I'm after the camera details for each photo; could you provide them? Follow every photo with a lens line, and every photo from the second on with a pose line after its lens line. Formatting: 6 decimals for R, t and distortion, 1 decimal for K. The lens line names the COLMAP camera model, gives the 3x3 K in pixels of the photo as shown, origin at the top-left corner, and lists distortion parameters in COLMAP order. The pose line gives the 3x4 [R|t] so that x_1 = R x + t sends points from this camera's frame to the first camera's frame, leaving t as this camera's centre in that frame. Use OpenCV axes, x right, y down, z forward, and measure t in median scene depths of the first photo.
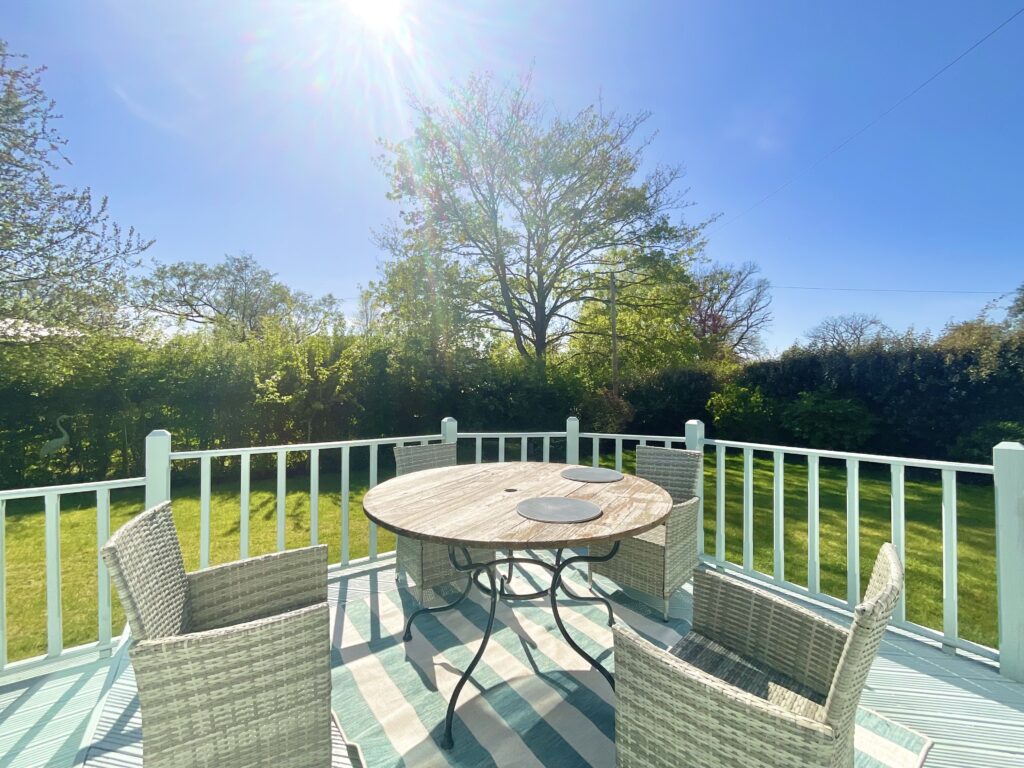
lens RADIAL K [[403.2, 0, 512.0], [0, 403.2, 382.9], [0, 0, 1]] dist [-0.002551, -0.000016]
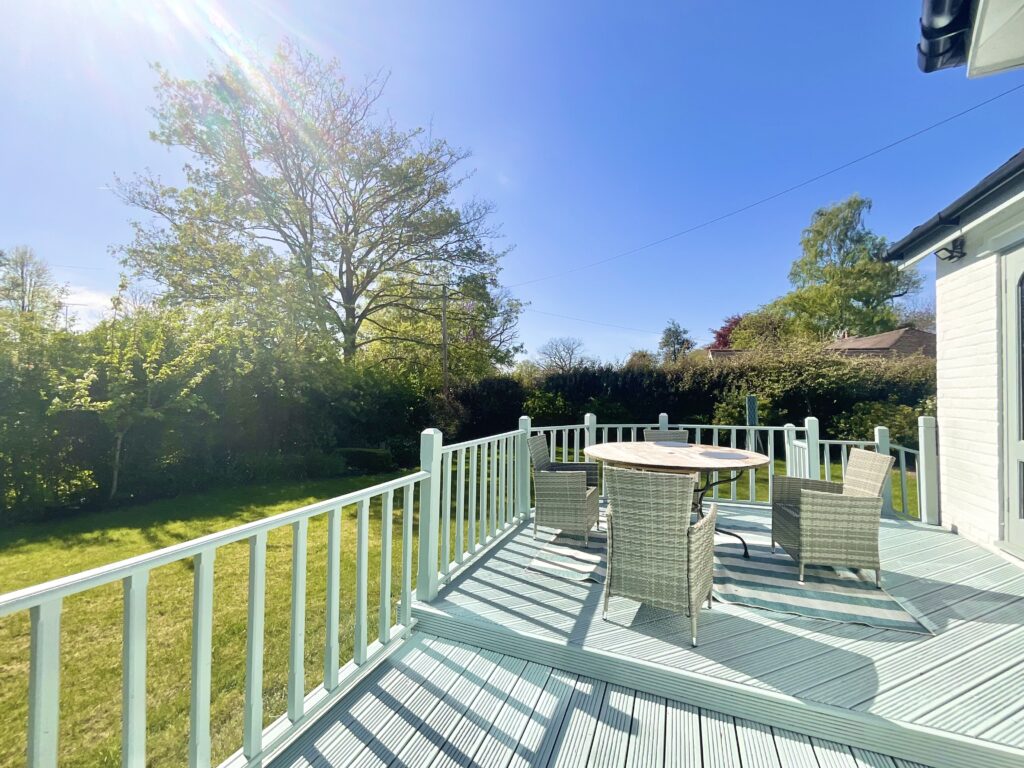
lens RADIAL K [[403.2, 0, 517.9], [0, 403.2, 385.3], [0, 0, 1]] dist [-0.002551, -0.000016]
pose [[0.828350, 0.017898, 0.559925, -0.177804], [-0.014586, 0.999840, -0.010380, 0.000260], [-0.560021, 0.000431, 0.828478, -0.008283]]
